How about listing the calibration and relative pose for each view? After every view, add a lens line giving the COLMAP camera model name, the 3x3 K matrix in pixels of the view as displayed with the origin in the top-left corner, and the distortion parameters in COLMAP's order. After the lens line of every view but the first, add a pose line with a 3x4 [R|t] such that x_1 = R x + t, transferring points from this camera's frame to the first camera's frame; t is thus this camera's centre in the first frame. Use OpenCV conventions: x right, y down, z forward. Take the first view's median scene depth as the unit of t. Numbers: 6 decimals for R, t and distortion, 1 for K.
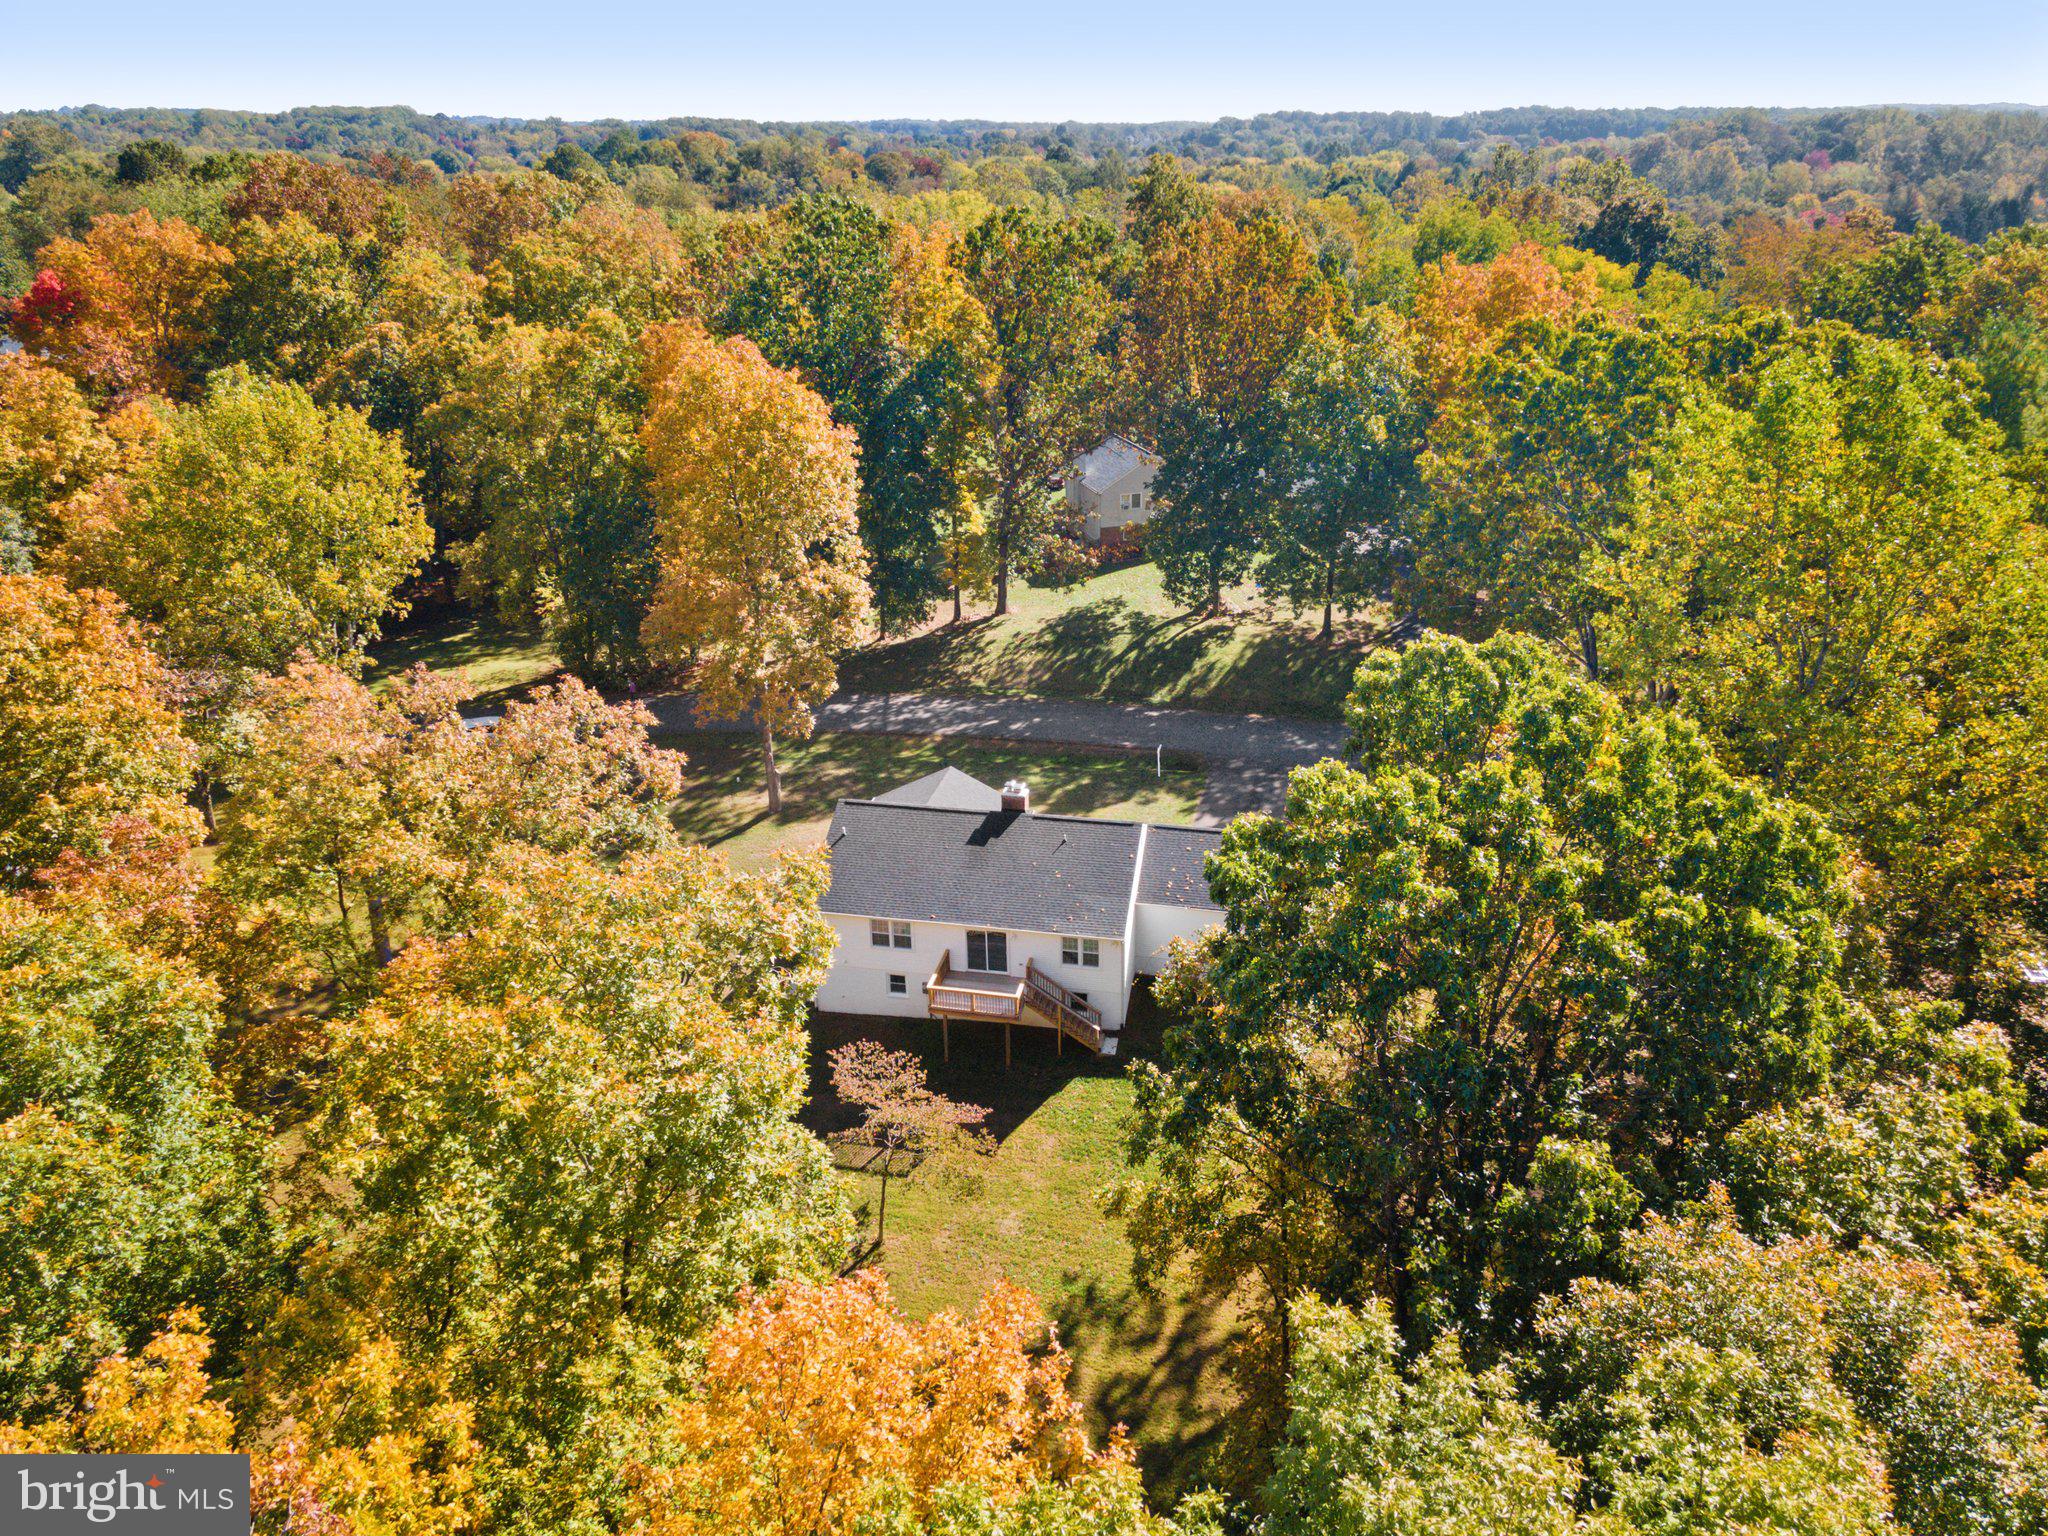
lens RADIAL K [[1489.5, 0, 1023.6], [0, 1489.5, 767.7], [0, 0, 1]] dist [0.038426, 0.026554]
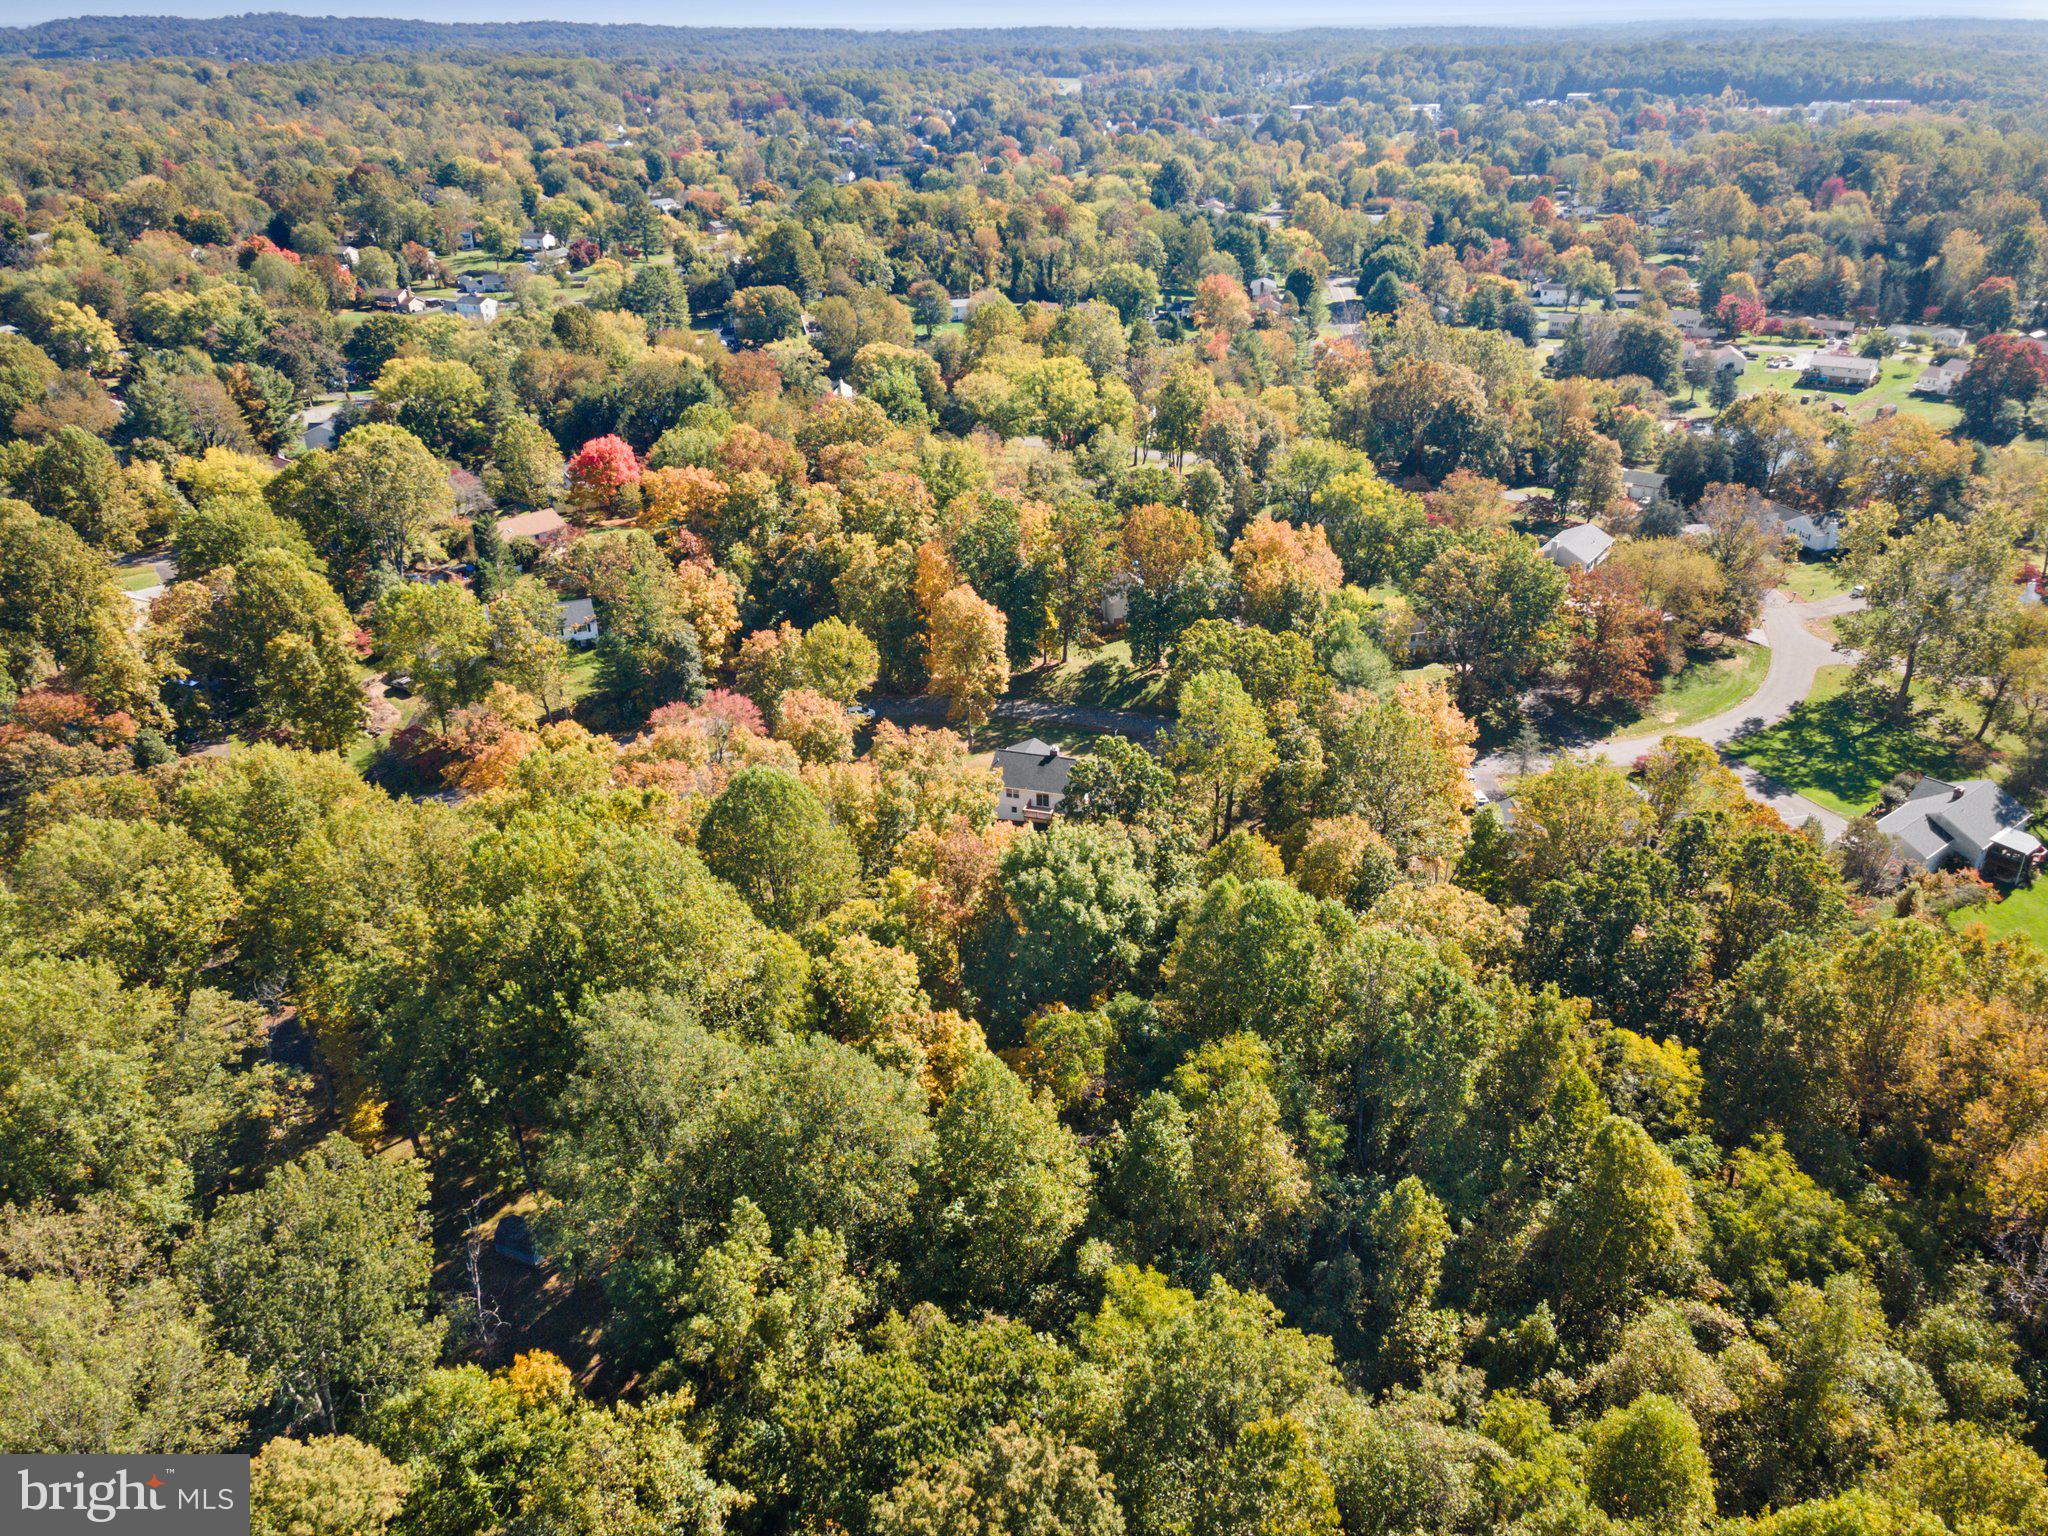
lens RADIAL K [[1489.5, 0, 1023.8], [0, 1489.5, 768.0], [0, 0, 1]] dist [0.038426, 0.026554]
pose [[0.996268, 0.036767, -0.078095, 0.115255], [-0.031718, 0.997386, 0.064928, -0.094847], [0.080278, -0.062208, 0.994829, -1.374255]]
